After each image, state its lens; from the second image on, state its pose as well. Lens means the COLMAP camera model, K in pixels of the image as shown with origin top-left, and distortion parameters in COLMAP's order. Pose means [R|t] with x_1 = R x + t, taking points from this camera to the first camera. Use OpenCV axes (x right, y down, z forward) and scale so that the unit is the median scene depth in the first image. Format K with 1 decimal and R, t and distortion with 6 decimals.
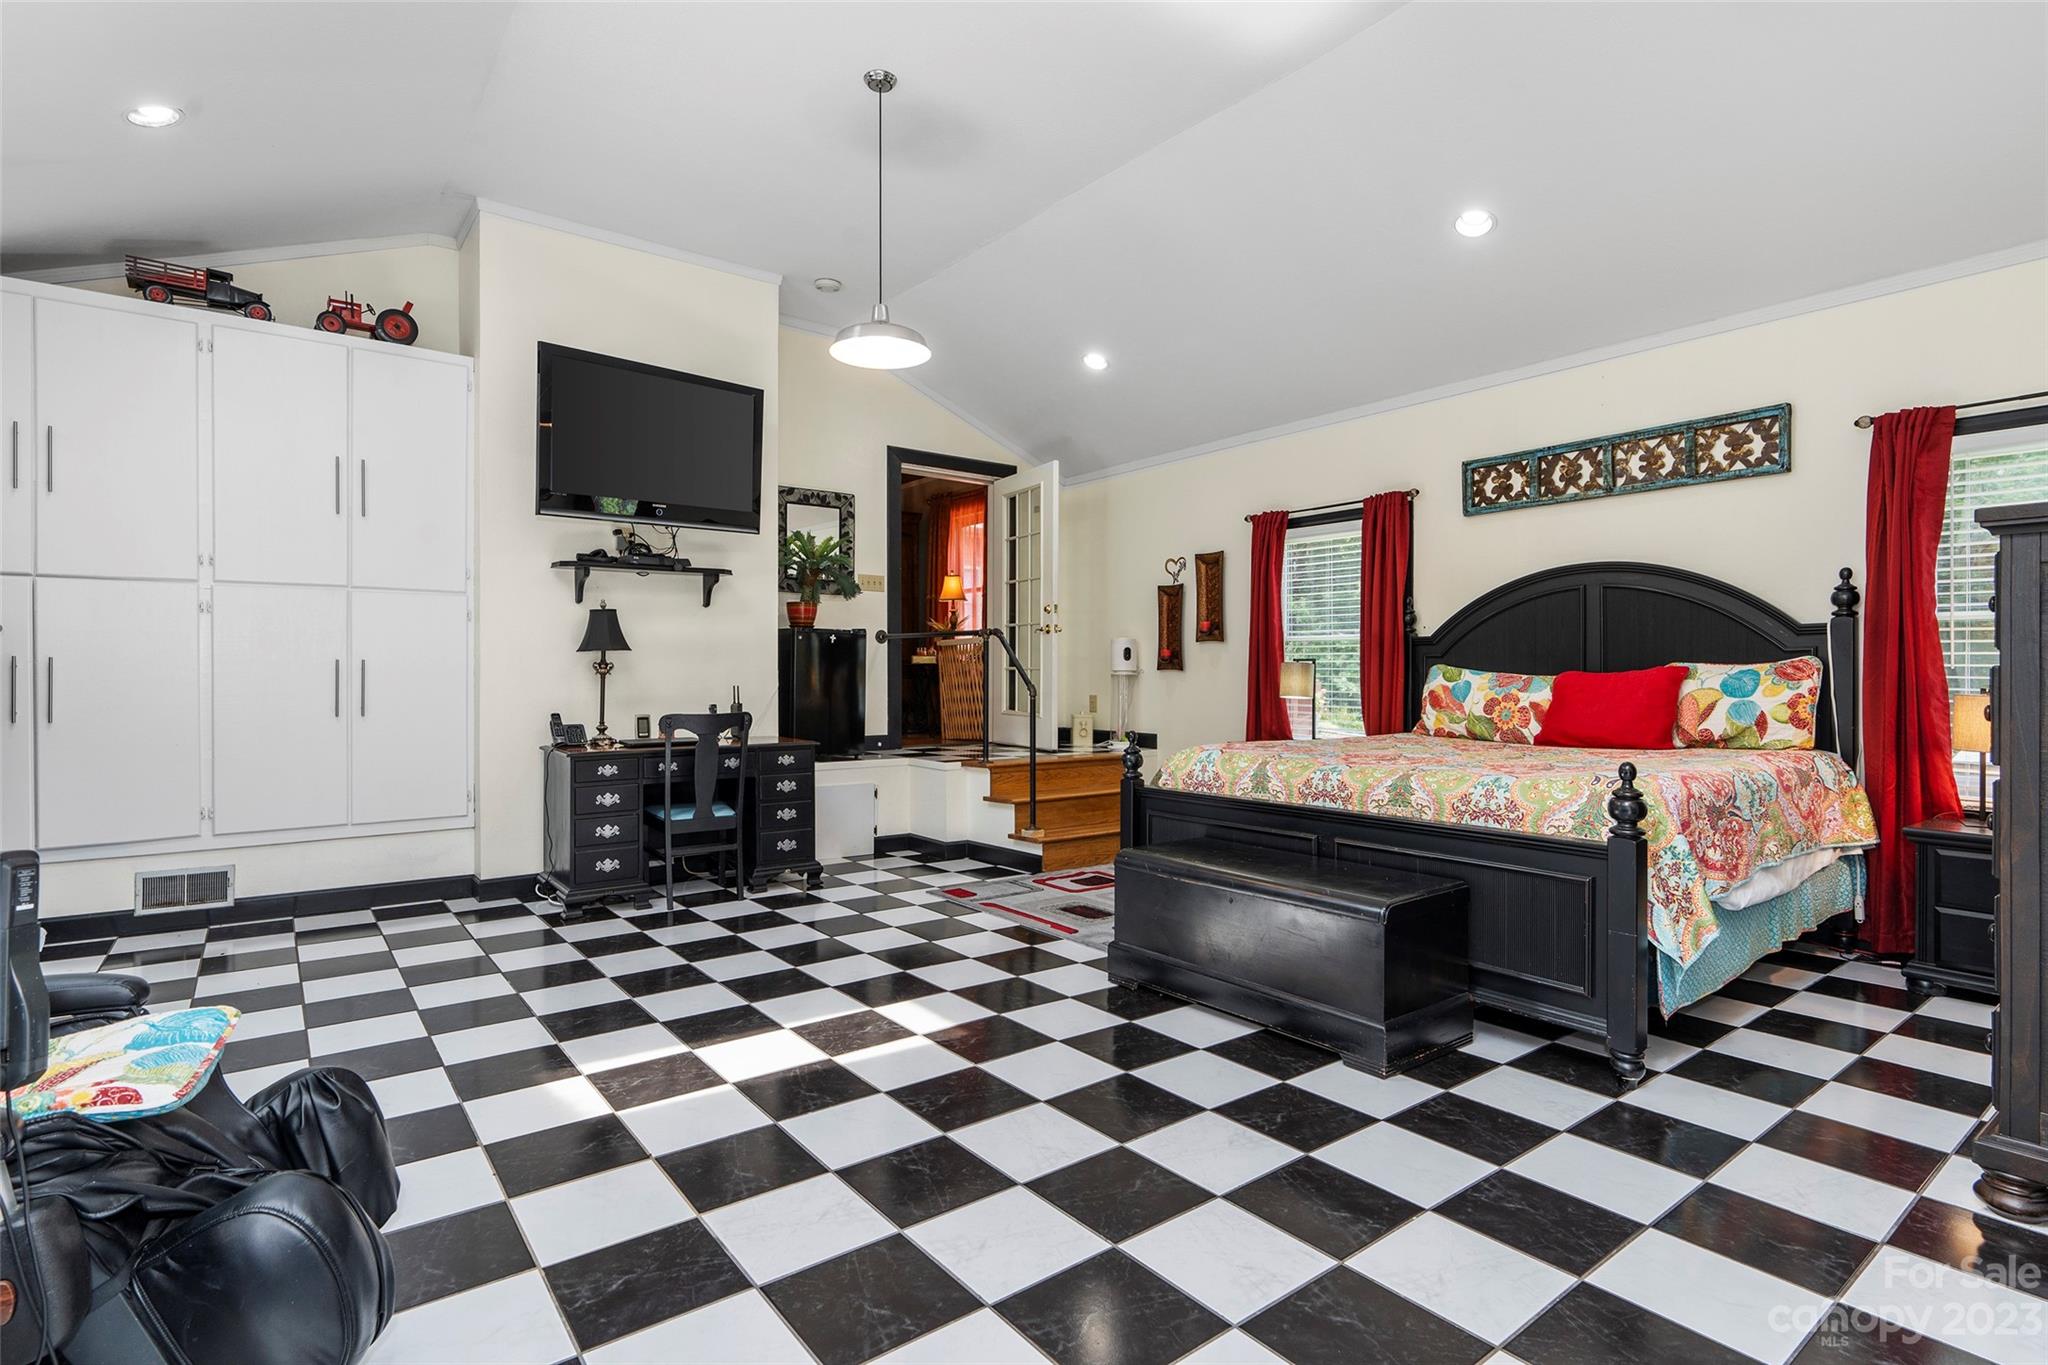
lens RADIAL K [[1005.6, 0, 1021.0], [0, 1005.6, 670.6], [0, 0, 1]] dist [0.004102, 0.000139]
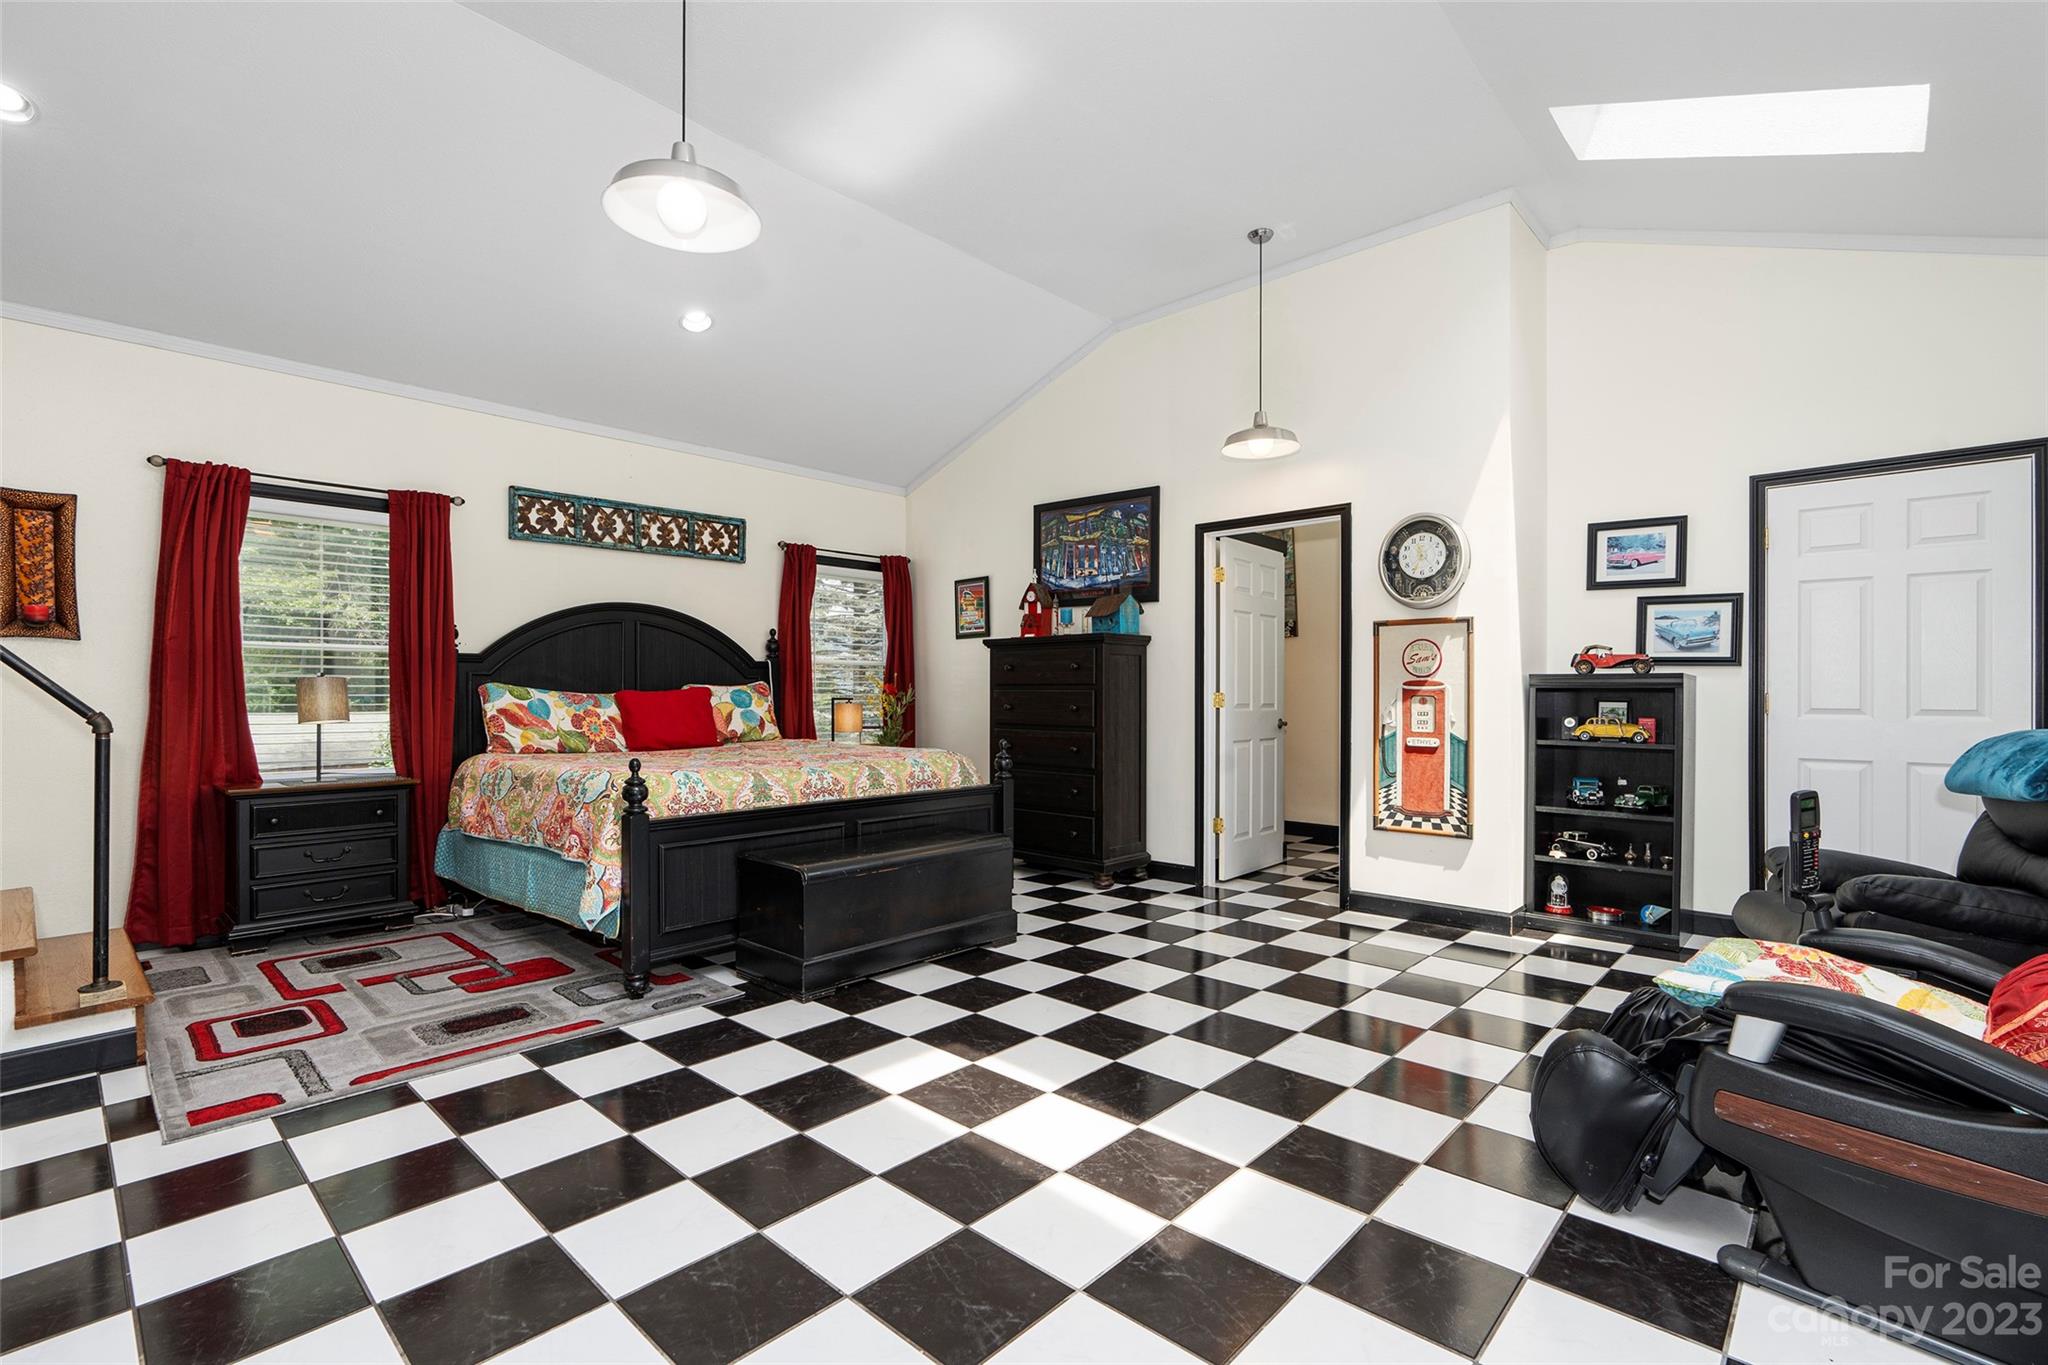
lens RADIAL K [[923.1, 0, 1024.0], [0, 923.1, 695.0], [0, 0, 1]] dist [-0.008439, 0.001685]
pose [[-0.166321, -0.001056, 0.986071, -0.651632], [-0.003292, 0.999994, 0.000516, 0.004515], [-0.986066, -0.003160, -0.166324, 0.729062]]
